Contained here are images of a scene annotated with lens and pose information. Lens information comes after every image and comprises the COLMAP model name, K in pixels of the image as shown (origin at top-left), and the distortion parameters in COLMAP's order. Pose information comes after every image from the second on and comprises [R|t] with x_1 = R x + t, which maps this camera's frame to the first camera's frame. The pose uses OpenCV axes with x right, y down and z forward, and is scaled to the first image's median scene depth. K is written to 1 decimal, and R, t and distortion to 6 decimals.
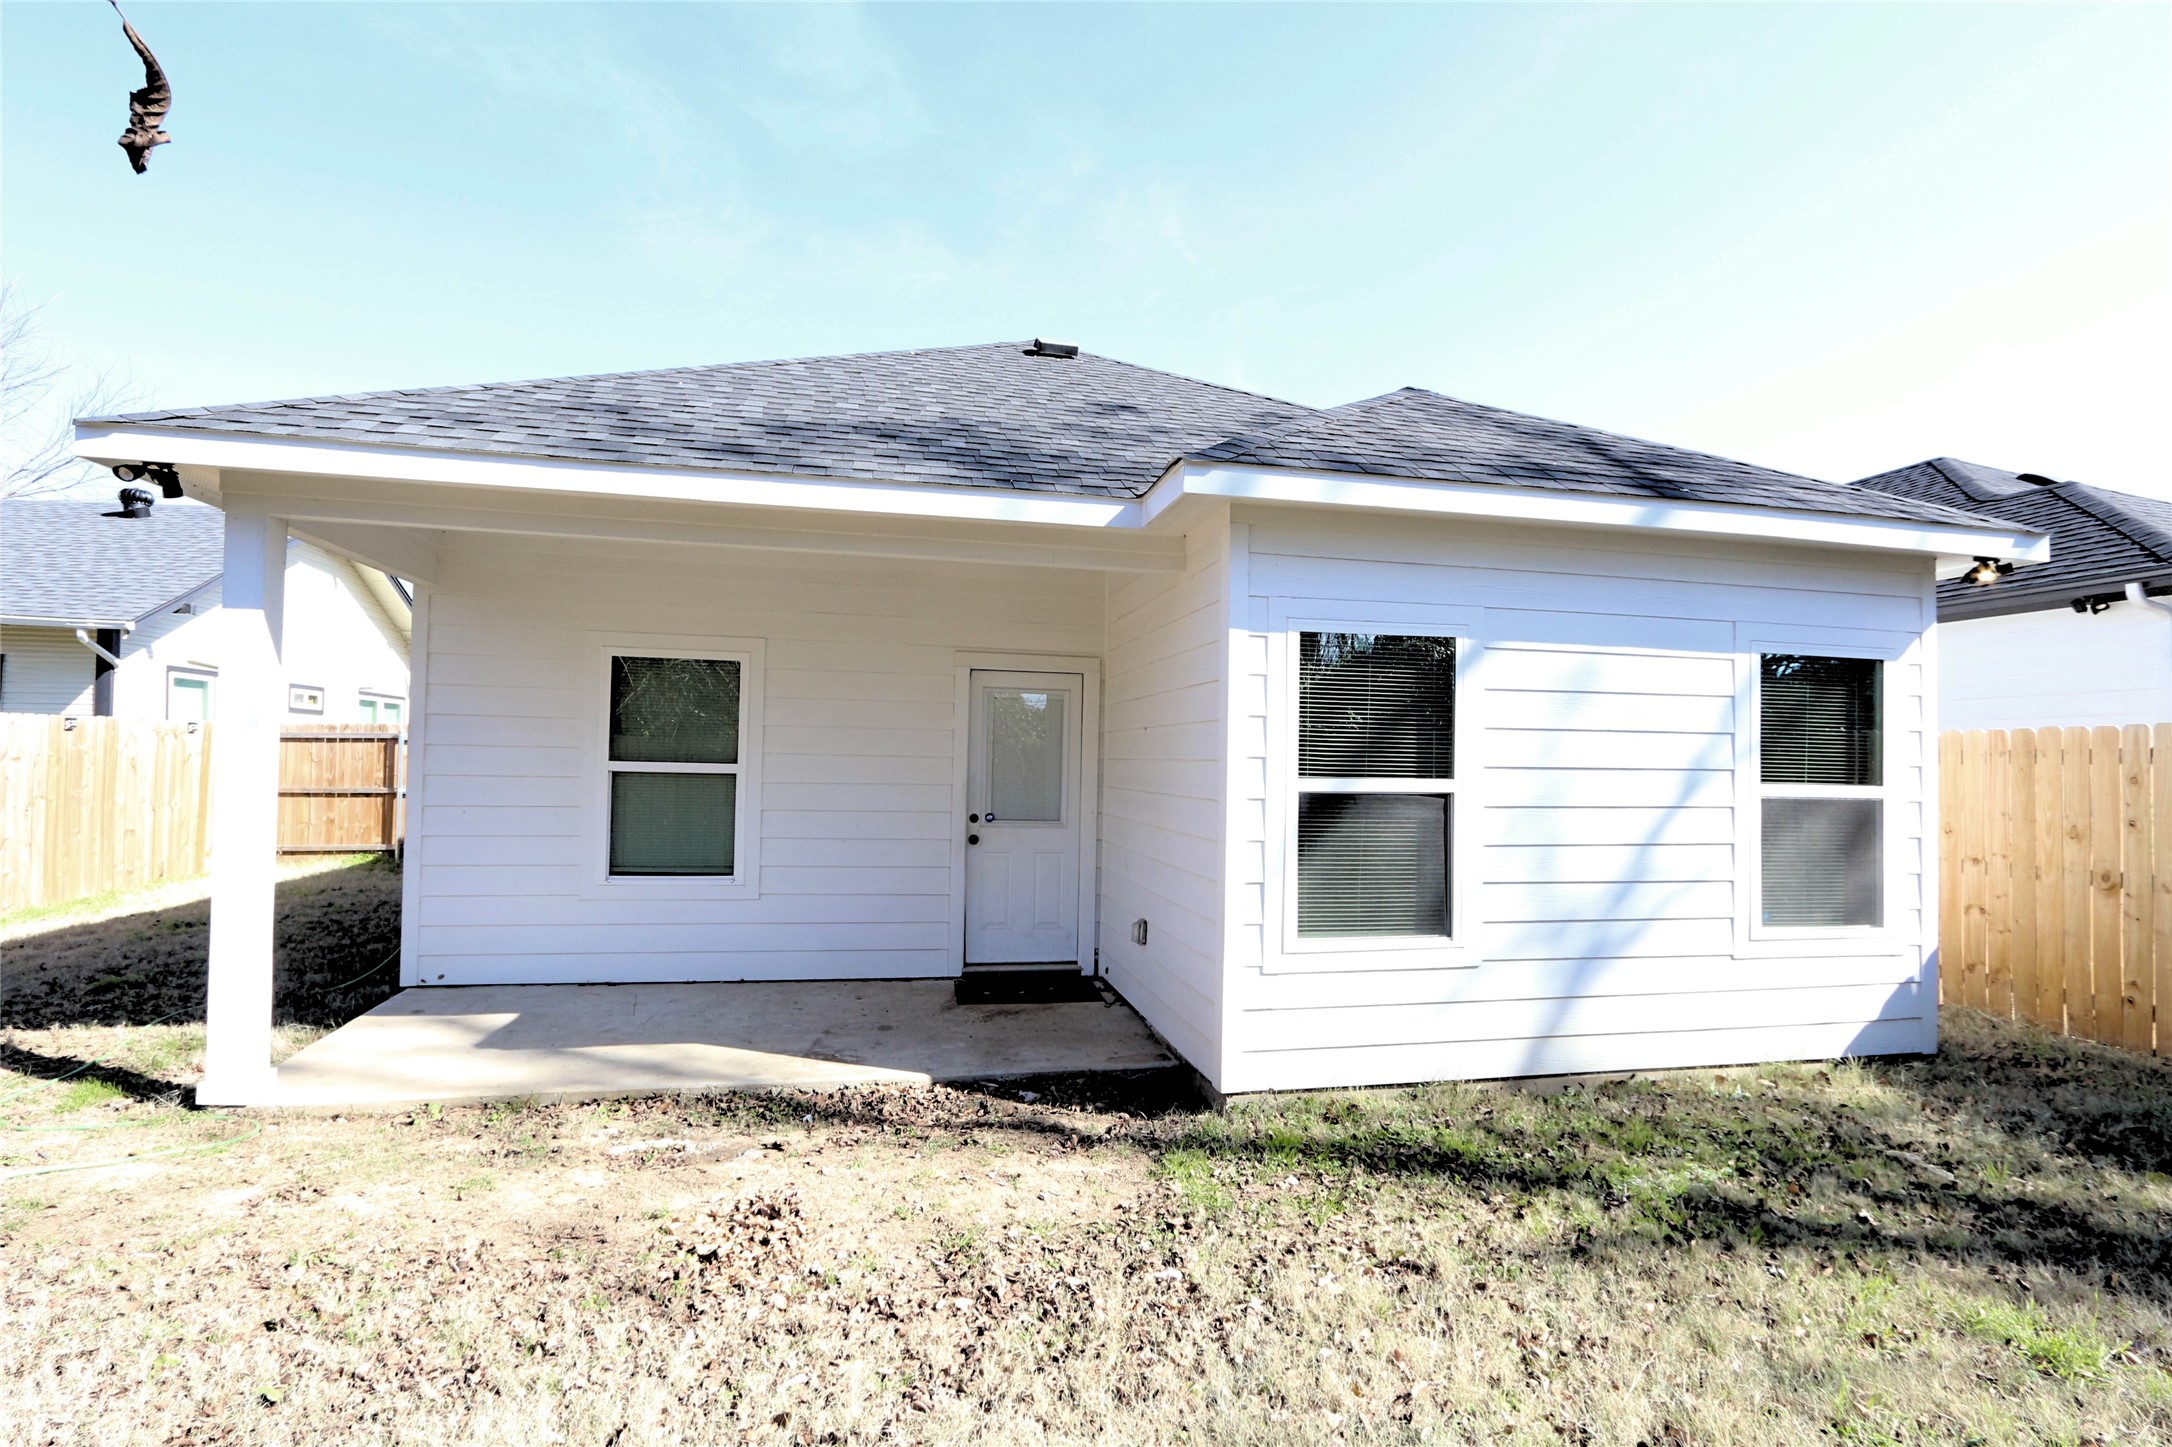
lens RADIAL K [[994.7, 0, 1091.2], [0, 994.7, 745.7], [0, 0, 1]] dist [-0.019222, 0.003087]
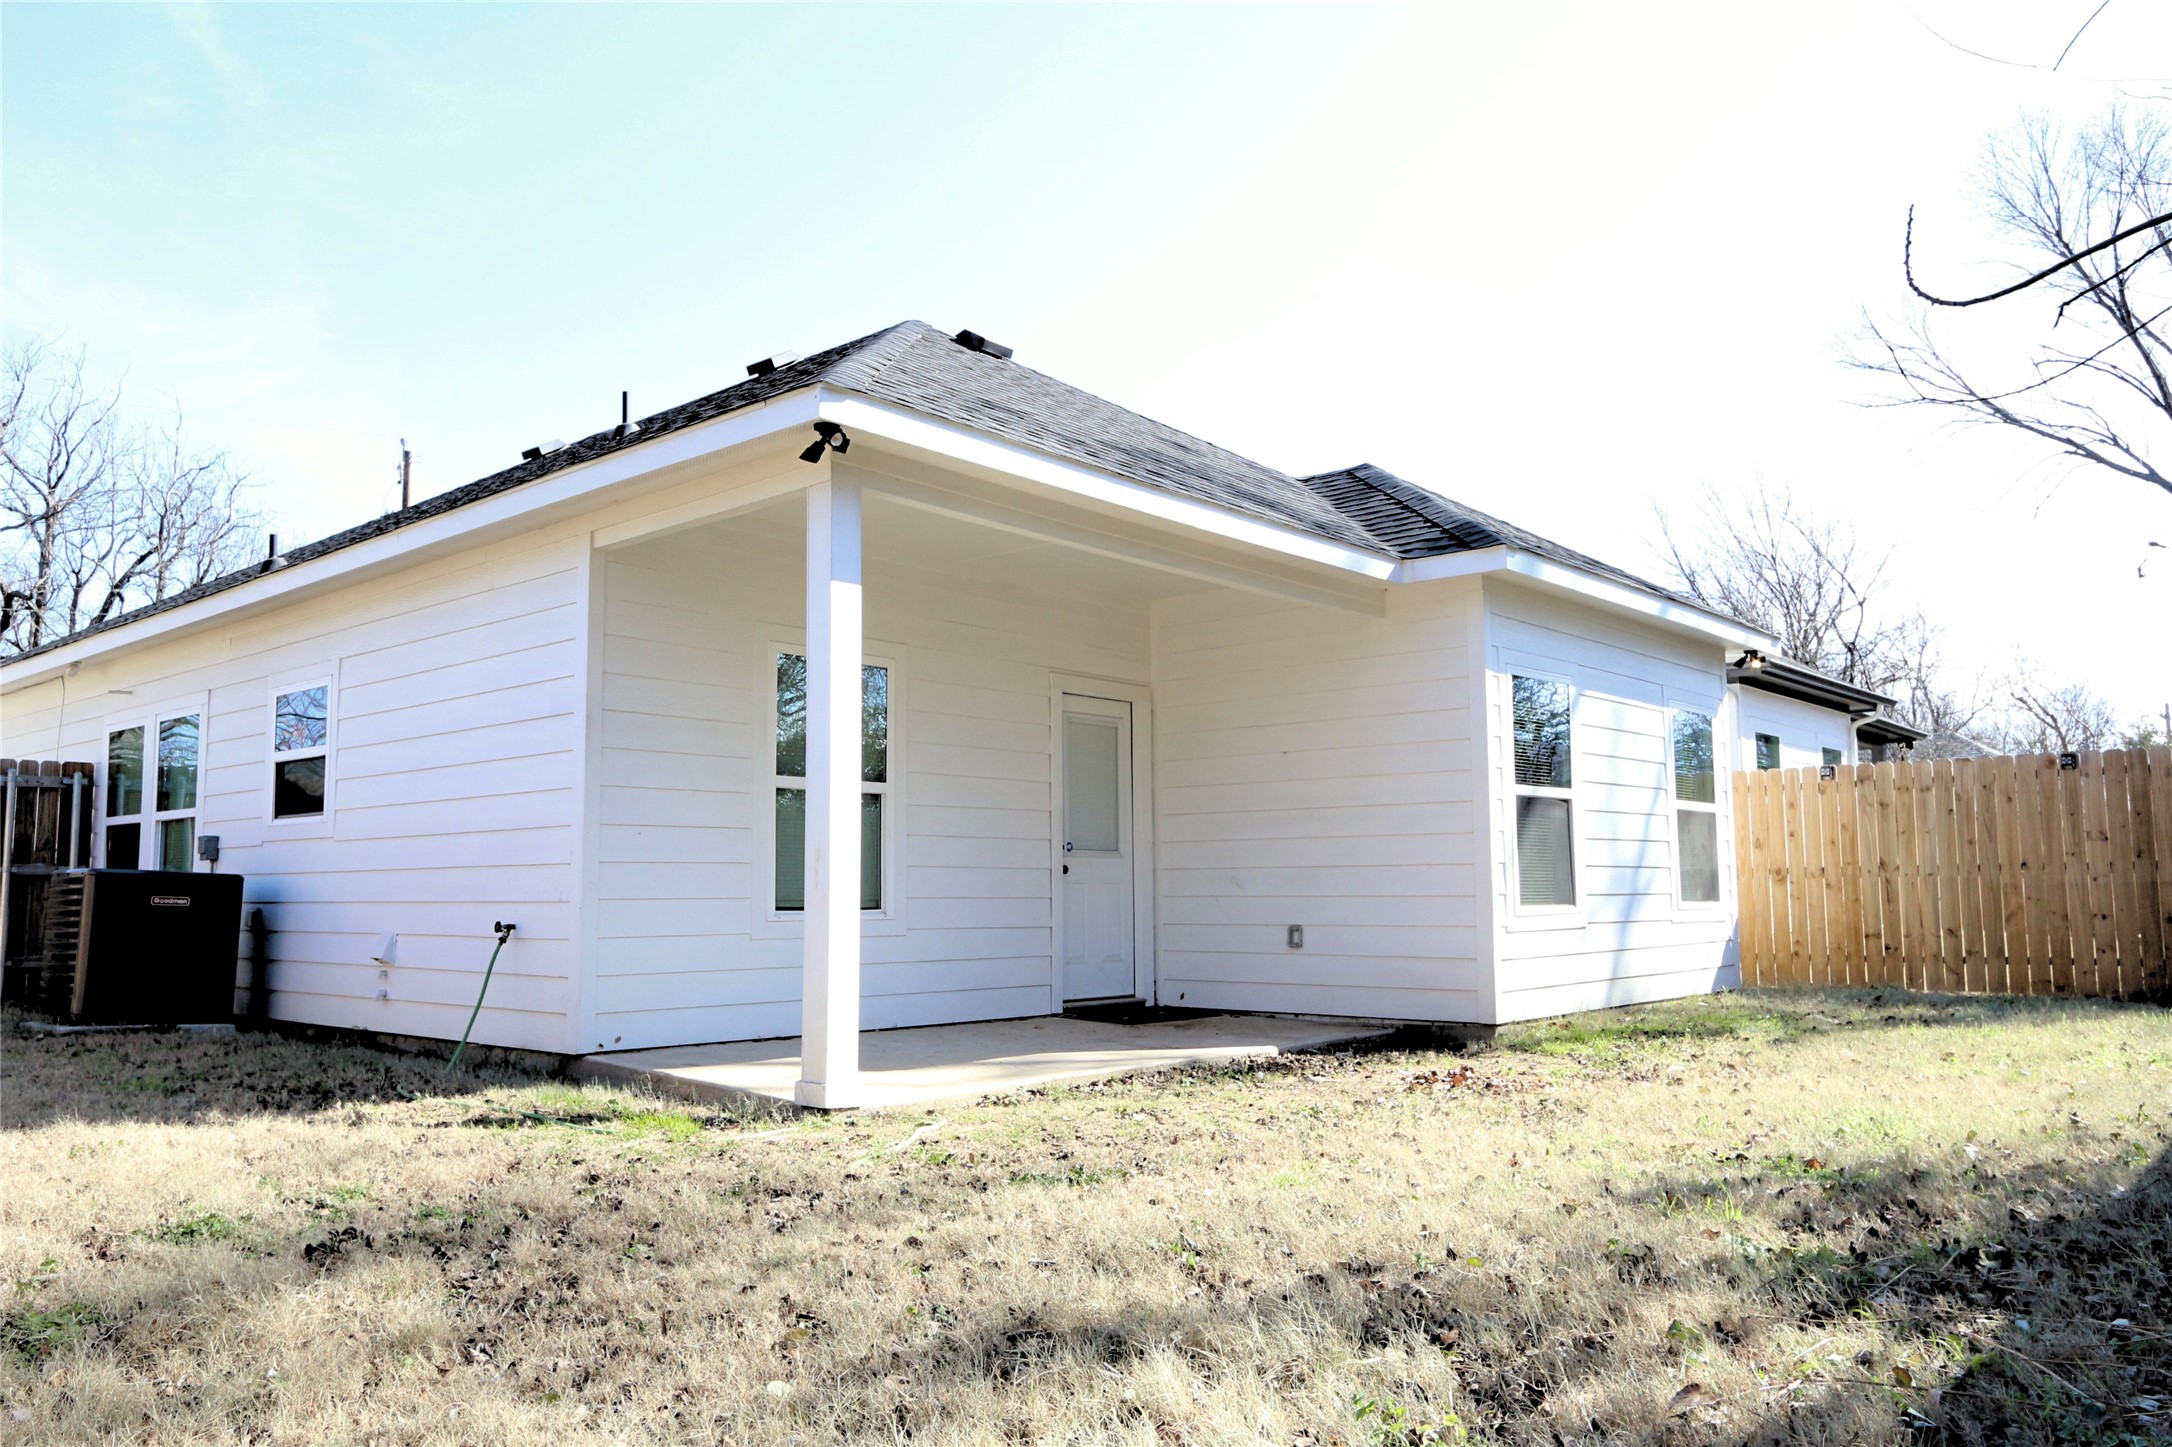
lens RADIAL K [[1589.0, 0, 1090.6], [0, 1589.0, 729.9], [0, 0, 1]] dist [-0.007536, 0.001461]
pose [[0.794707, 0.038731, 0.605756, -1.203090], [0.011921, 0.996774, -0.079371, 0.096193], [-0.606876, 0.070298, 0.791682, -0.269107]]
